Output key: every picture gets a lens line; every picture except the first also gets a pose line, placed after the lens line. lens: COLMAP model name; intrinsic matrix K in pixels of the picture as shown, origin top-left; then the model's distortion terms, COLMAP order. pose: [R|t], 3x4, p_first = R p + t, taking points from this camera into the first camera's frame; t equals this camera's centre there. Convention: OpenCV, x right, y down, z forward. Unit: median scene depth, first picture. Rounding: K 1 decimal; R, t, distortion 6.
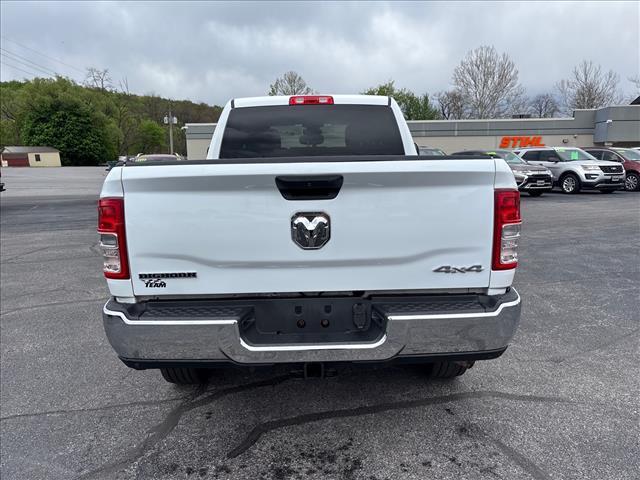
lens RADIAL K [[496.8, 0, 322.6], [0, 496.8, 241.4], [0, 0, 1]] dist [0.021429, -0.004917]
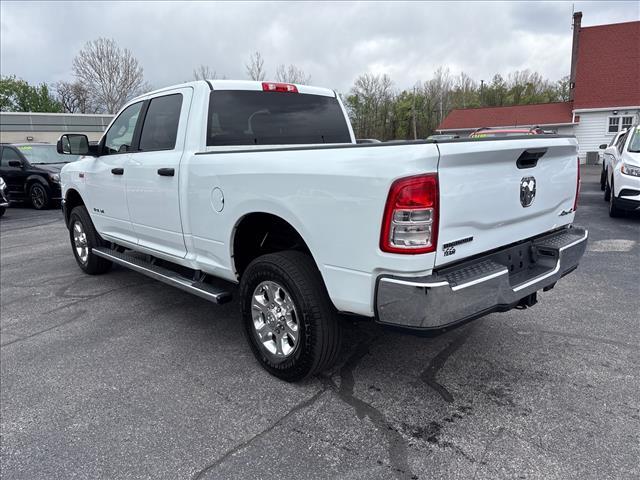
lens RADIAL K [[496.8, 0, 326.6], [0, 496.8, 242.3], [0, 0, 1]] dist [0.021429, -0.004917]
pose [[0.736775, -0.135086, 0.662506, -0.957106], [0.130752, 0.989809, 0.056414, -0.024740], [-0.663375, 0.045060, 0.746929, 0.280730]]
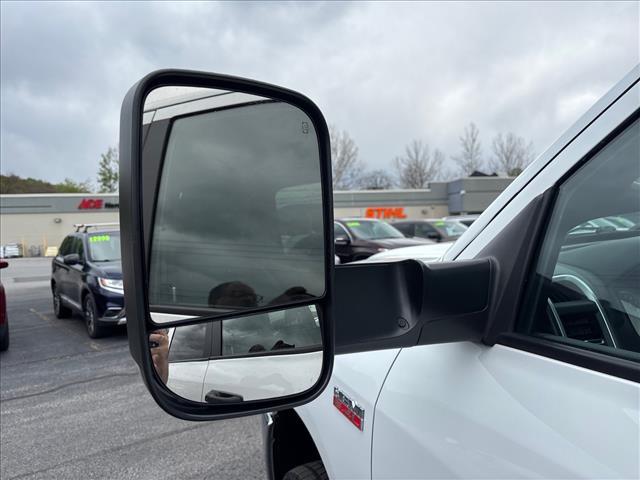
lens RADIAL K [[496.8, 0, 326.5], [0, 496.8, 239.4], [0, 0, 1]] dist [0.021429, -0.004917]
pose [[0.946959, -0.031430, 0.319813, -0.257986], [0.078971, 0.987448, -0.136788, -0.226524], [-0.311499, 0.154788, 0.937555, 1.250451]]
